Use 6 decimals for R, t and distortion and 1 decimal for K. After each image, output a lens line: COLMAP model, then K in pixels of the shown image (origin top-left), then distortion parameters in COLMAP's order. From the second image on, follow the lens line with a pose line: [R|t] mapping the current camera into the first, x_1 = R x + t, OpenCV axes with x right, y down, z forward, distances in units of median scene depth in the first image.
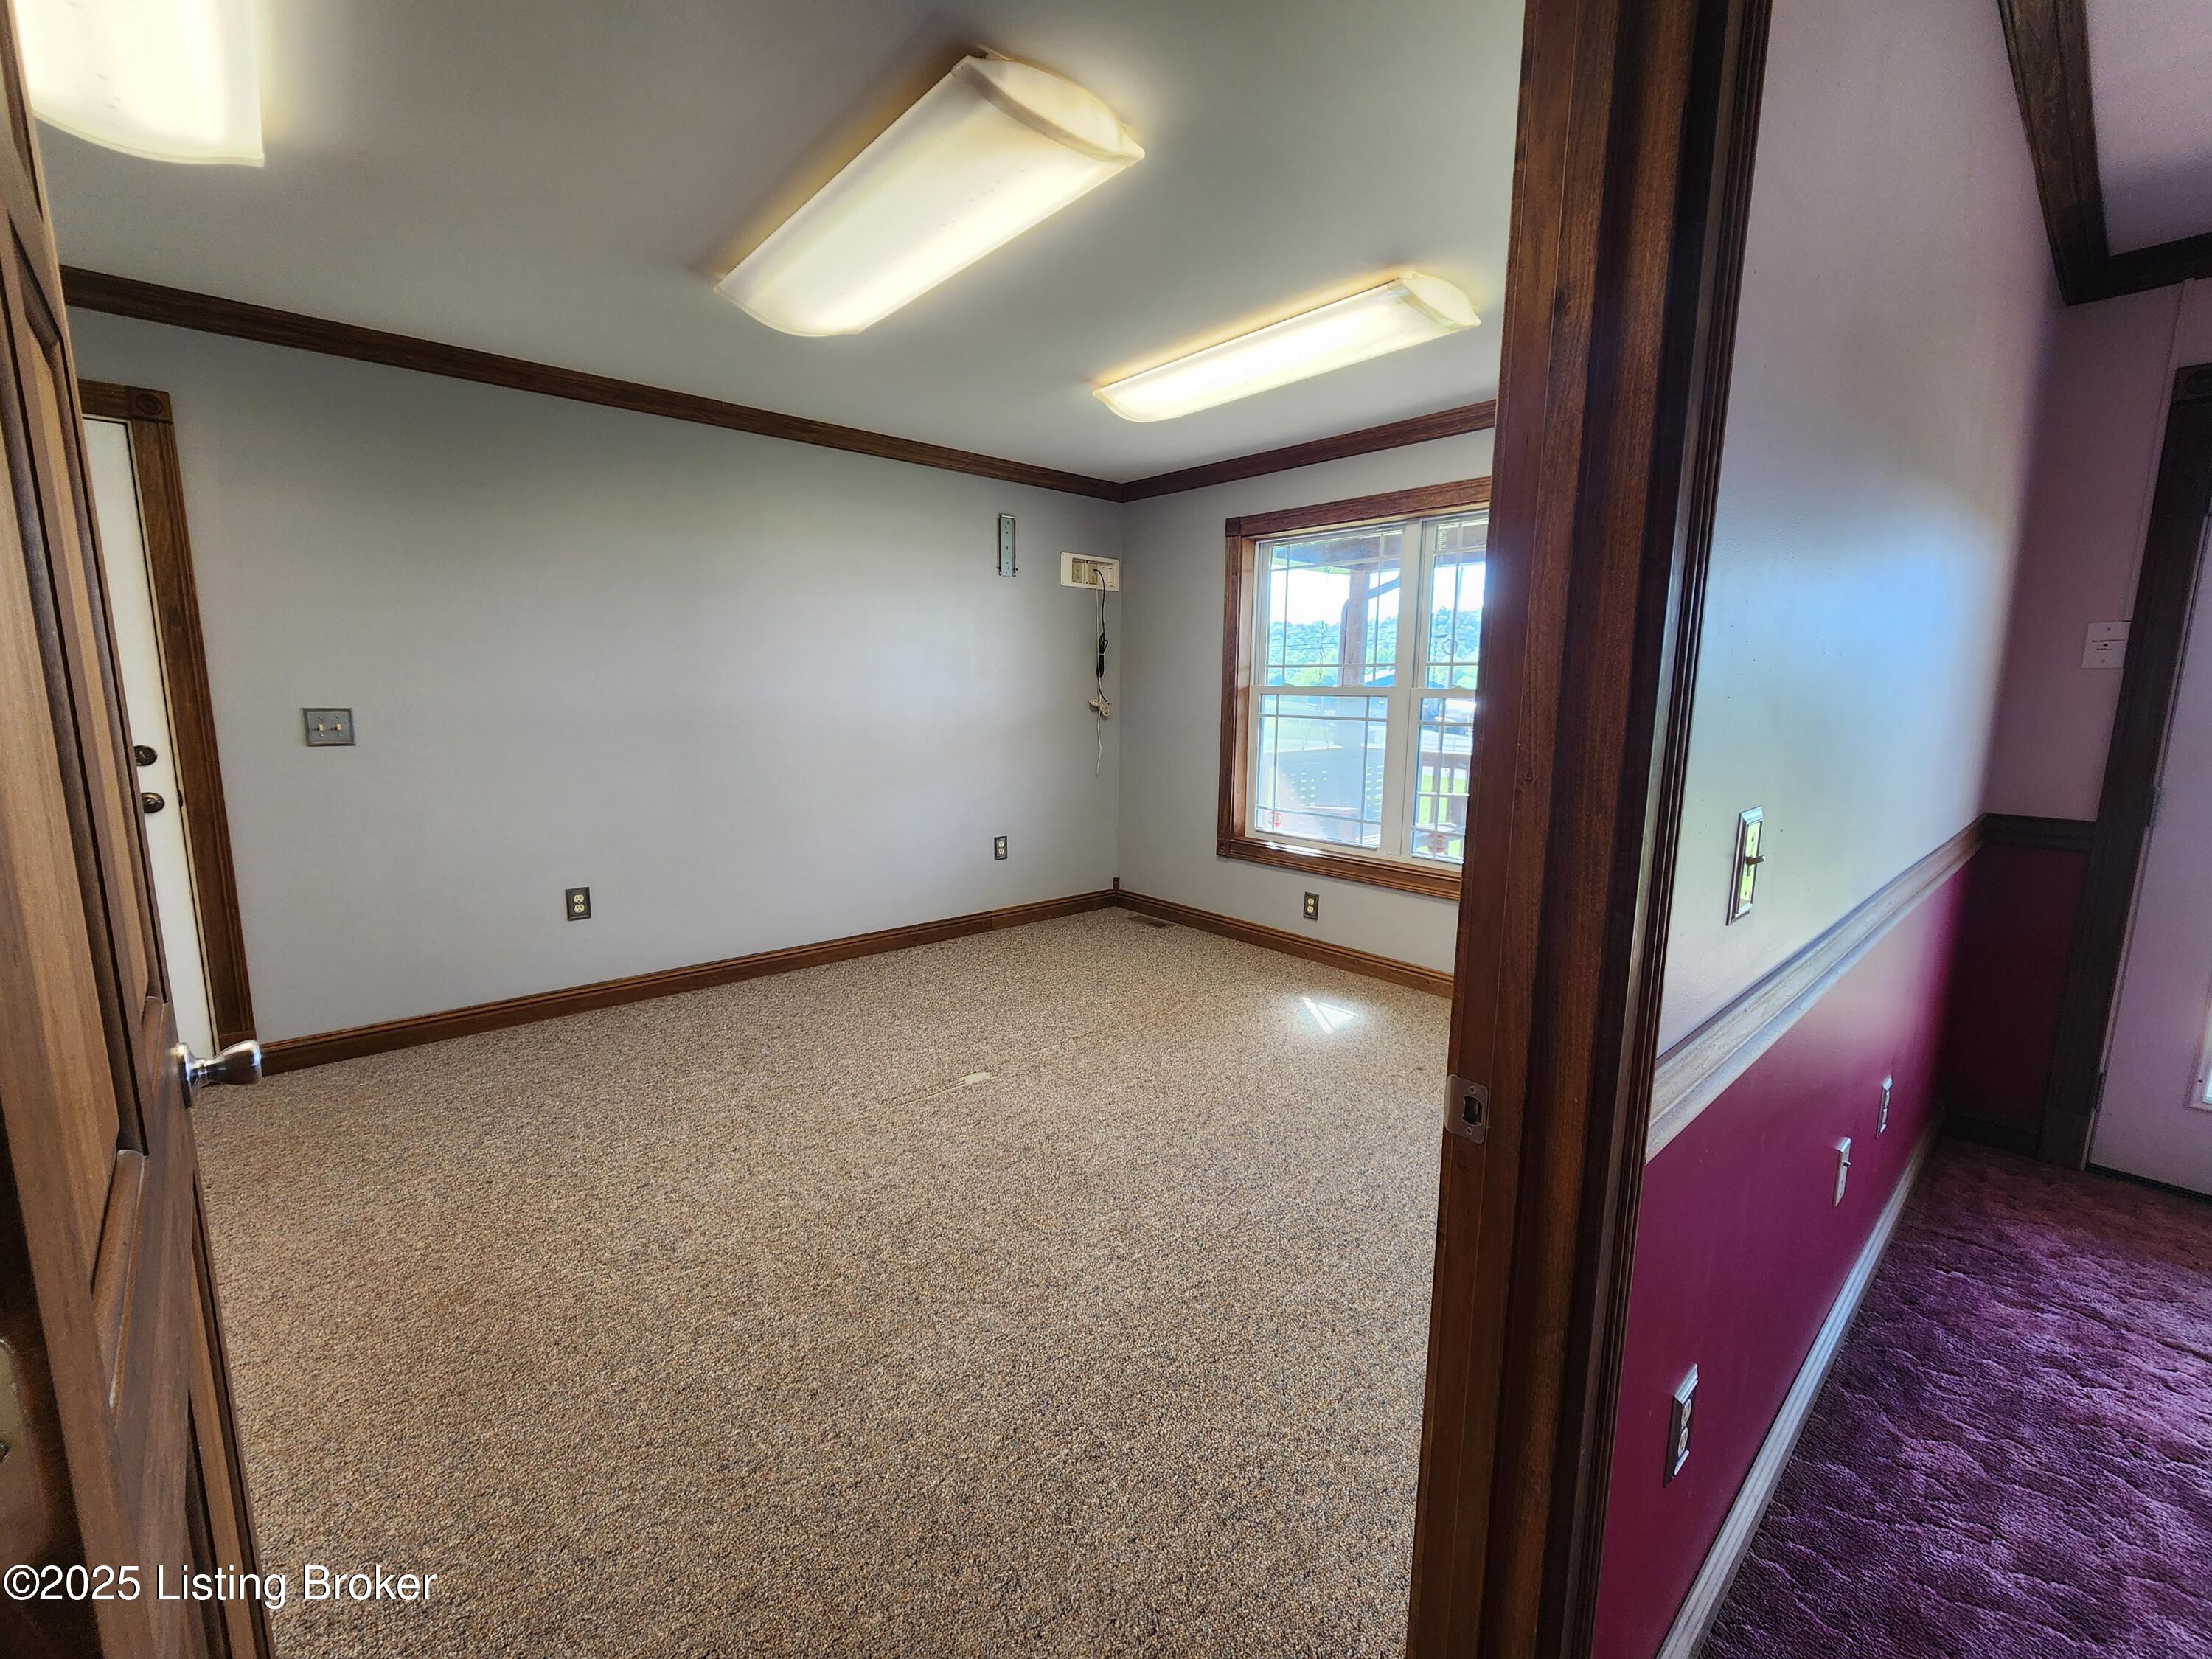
lens RADIAL K [[908.4, 0, 1100.8], [0, 908.4, 834.3], [0, 0, 1]] dist [-0.002450, 0.000587]
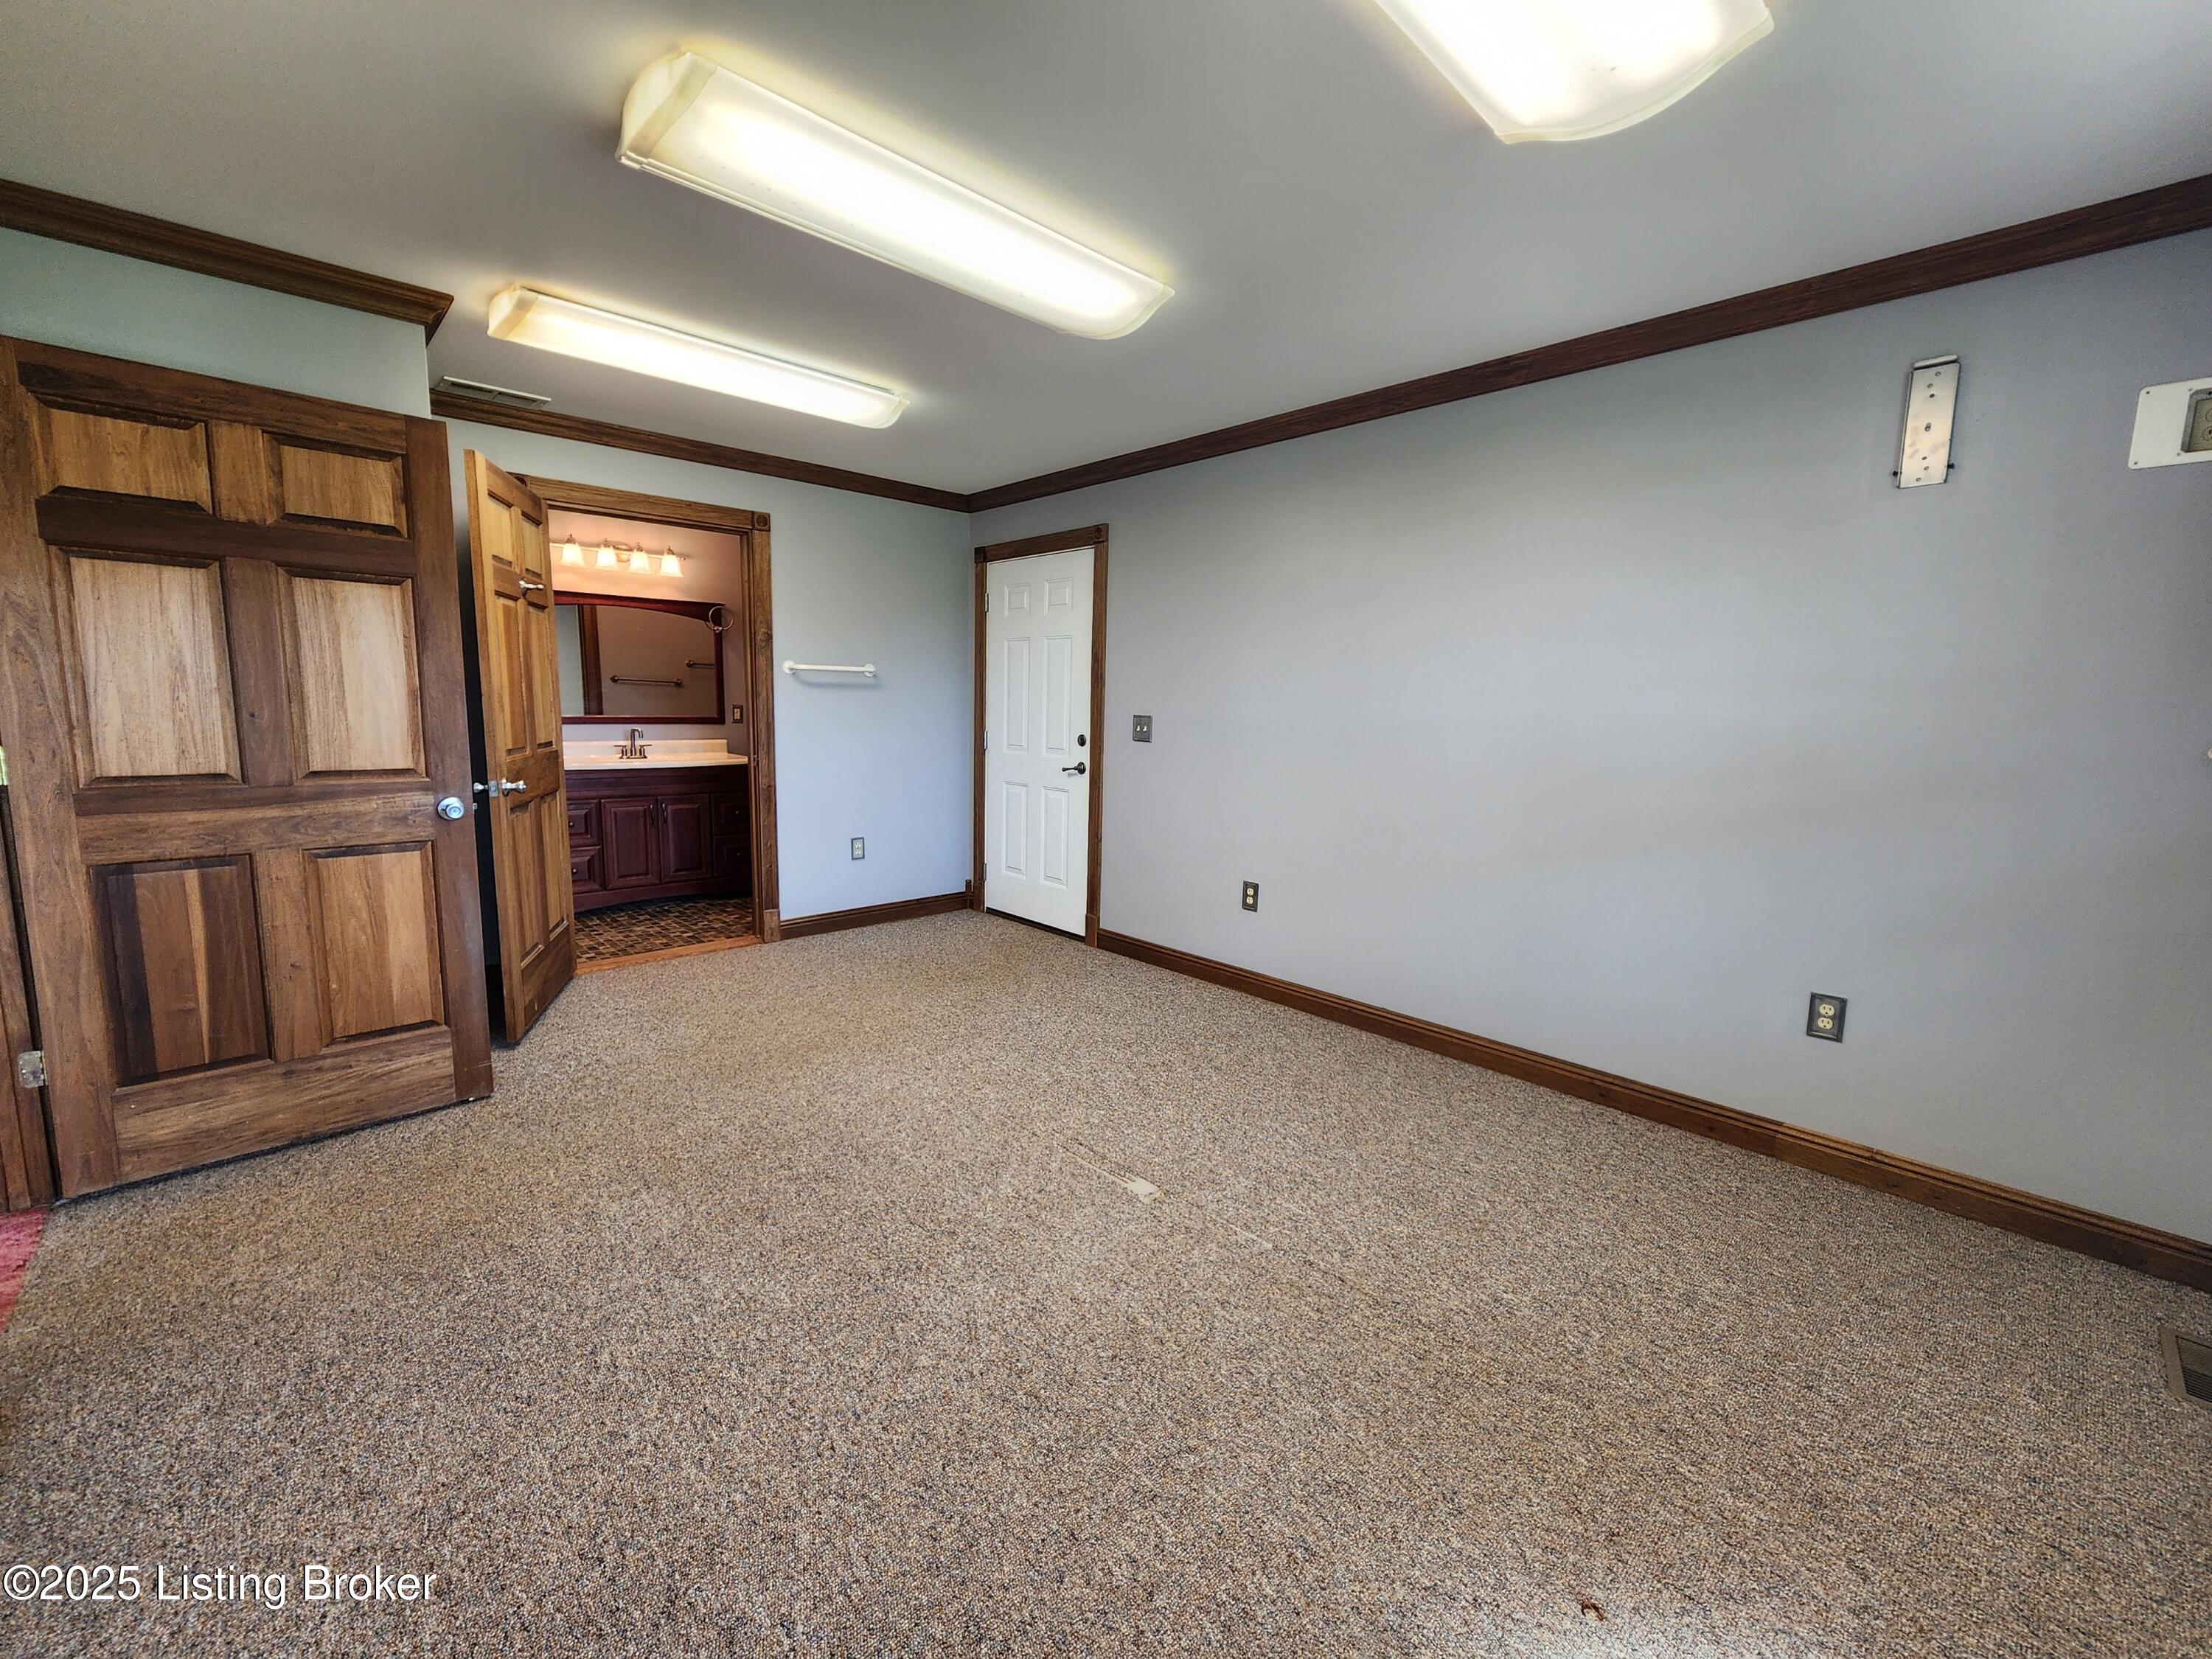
lens RADIAL K [[908.4, 0, 1101.3], [0, 908.4, 828.4], [0, 0, 1]] dist [-0.002450, 0.000587]
pose [[0.036417, 0.129099, -0.990963, 0.492286], [-0.182230, 0.975852, 0.120434, -0.101262], [0.982581, 0.176197, 0.059063, 0.710859]]
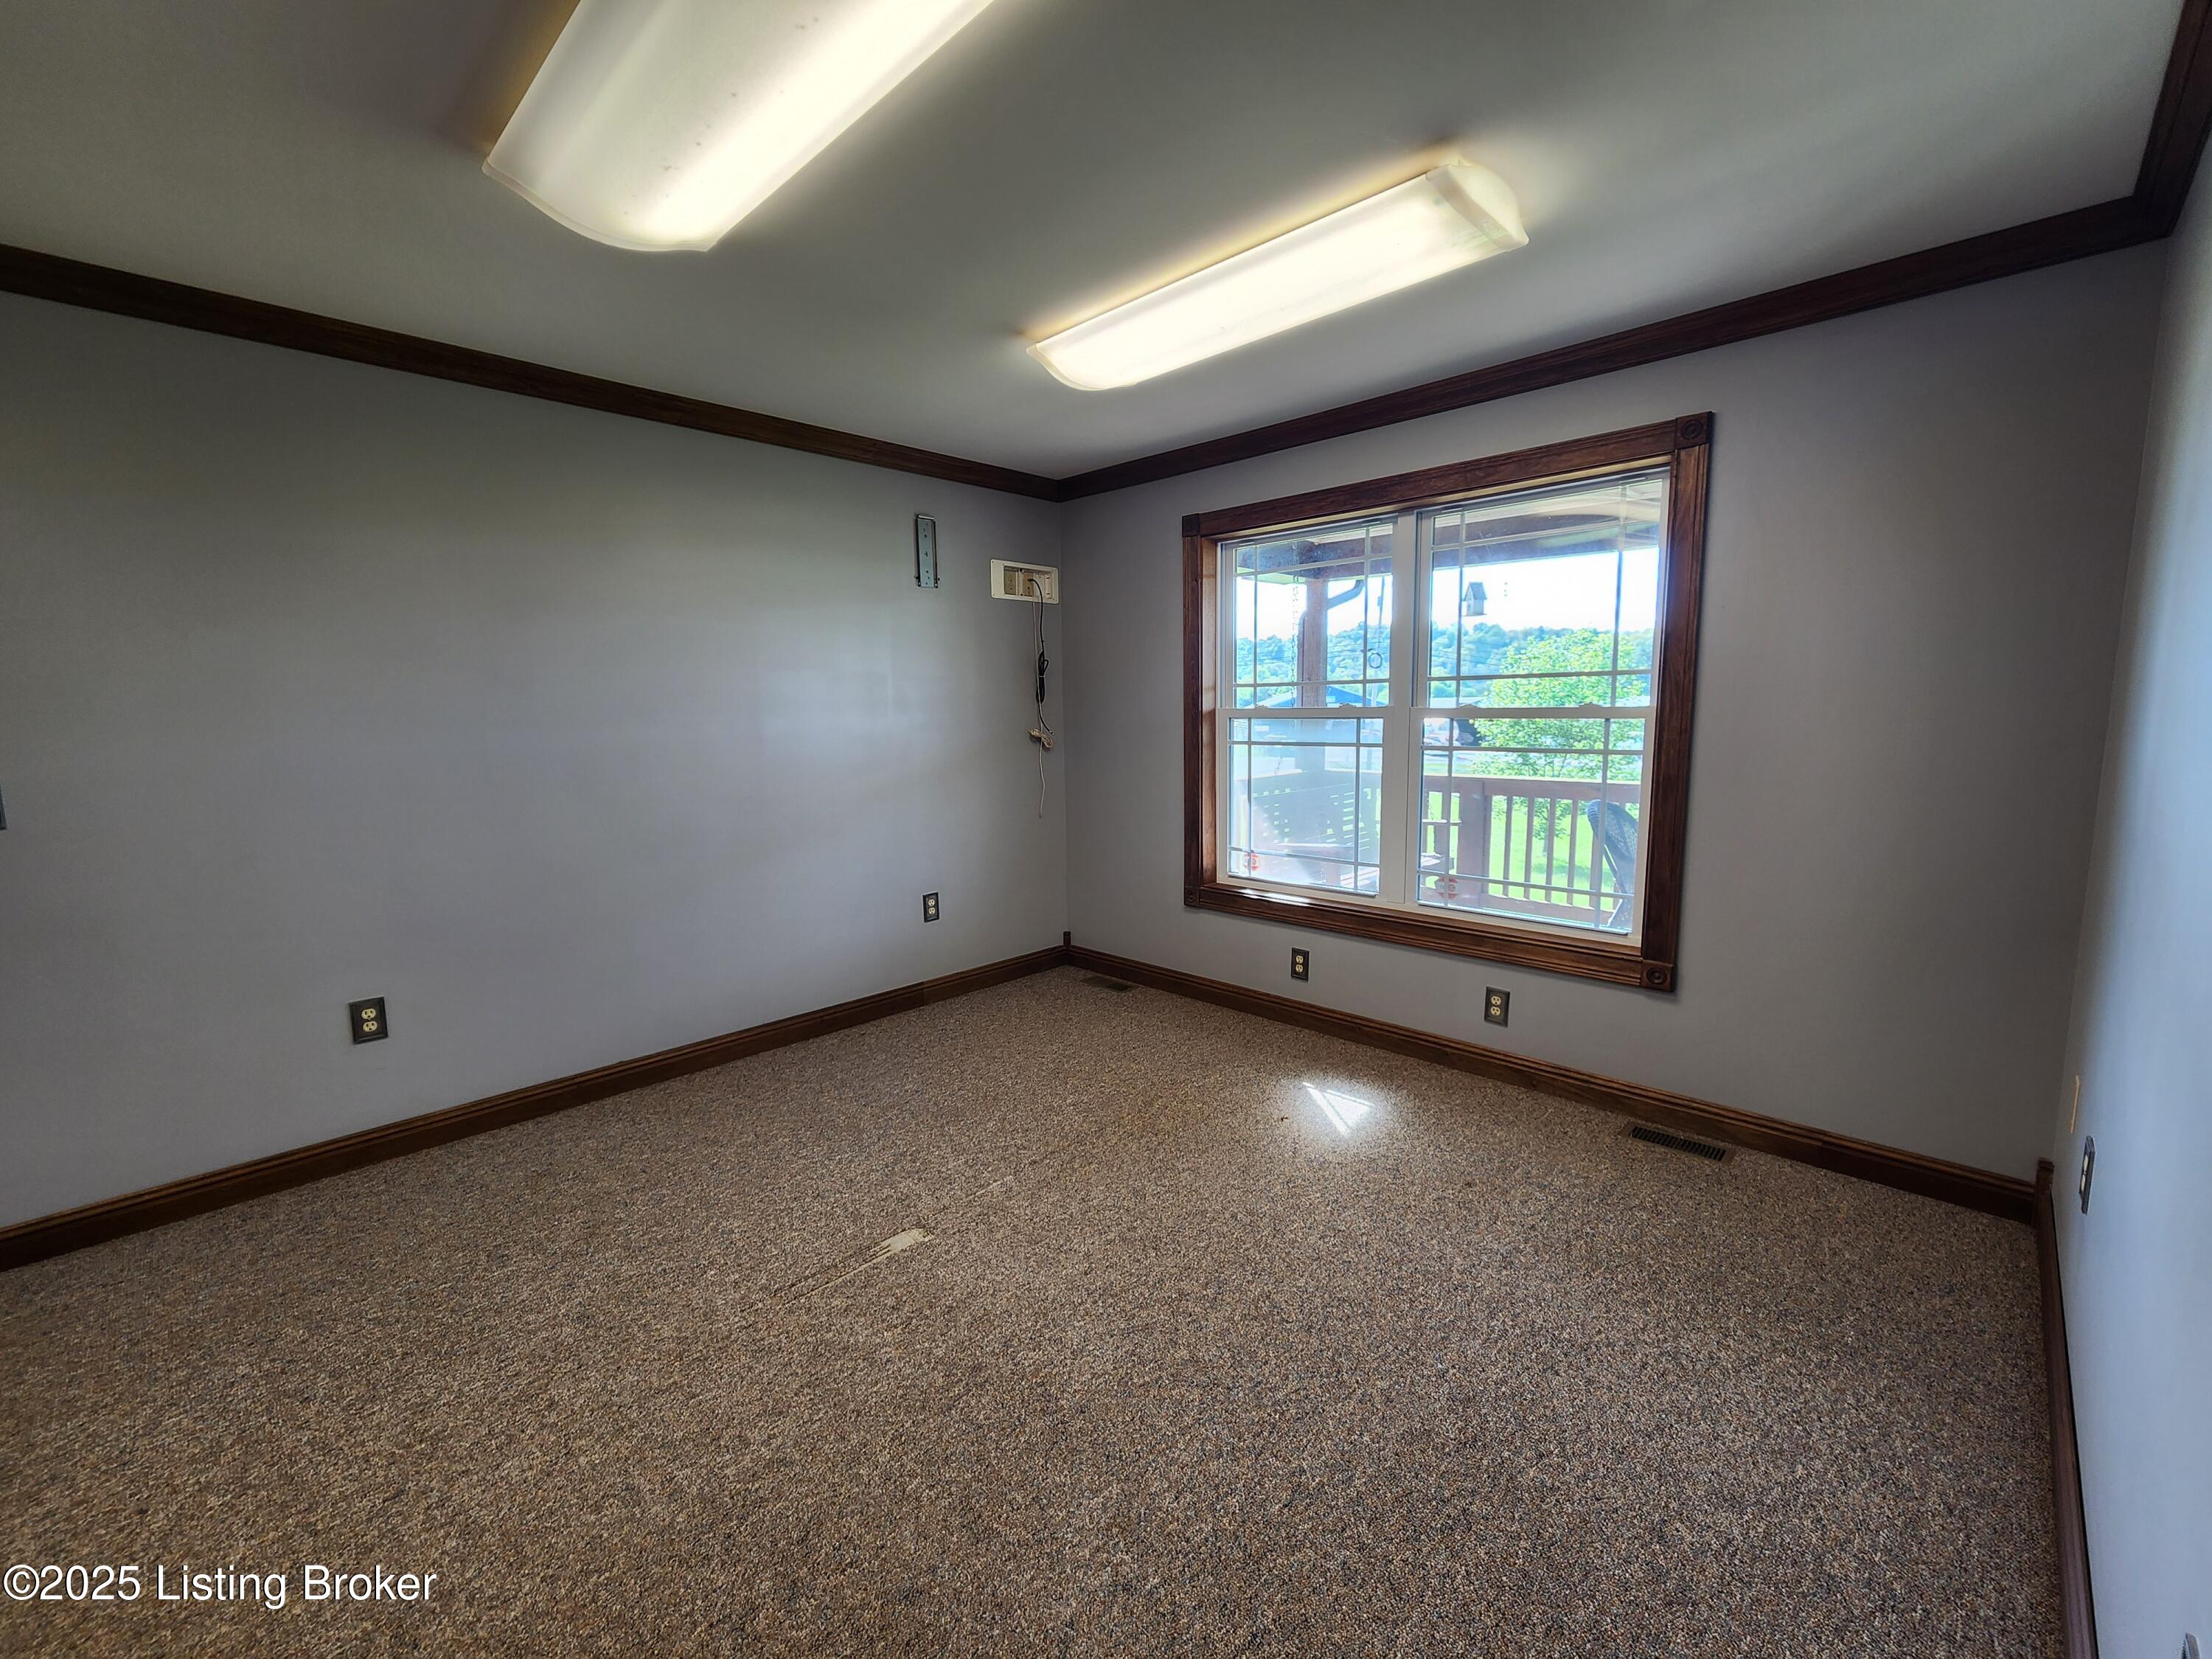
lens RADIAL K [[908.4, 0, 1103.3], [0, 908.4, 831.1], [0, 0, 1]] dist [-0.002450, 0.000587]
pose [[0.996528, -0.036250, 0.074951, -0.014464], [0.038169, 0.998975, -0.024335, -0.037927], [-0.073992, 0.027112, 0.996890, 0.187467]]
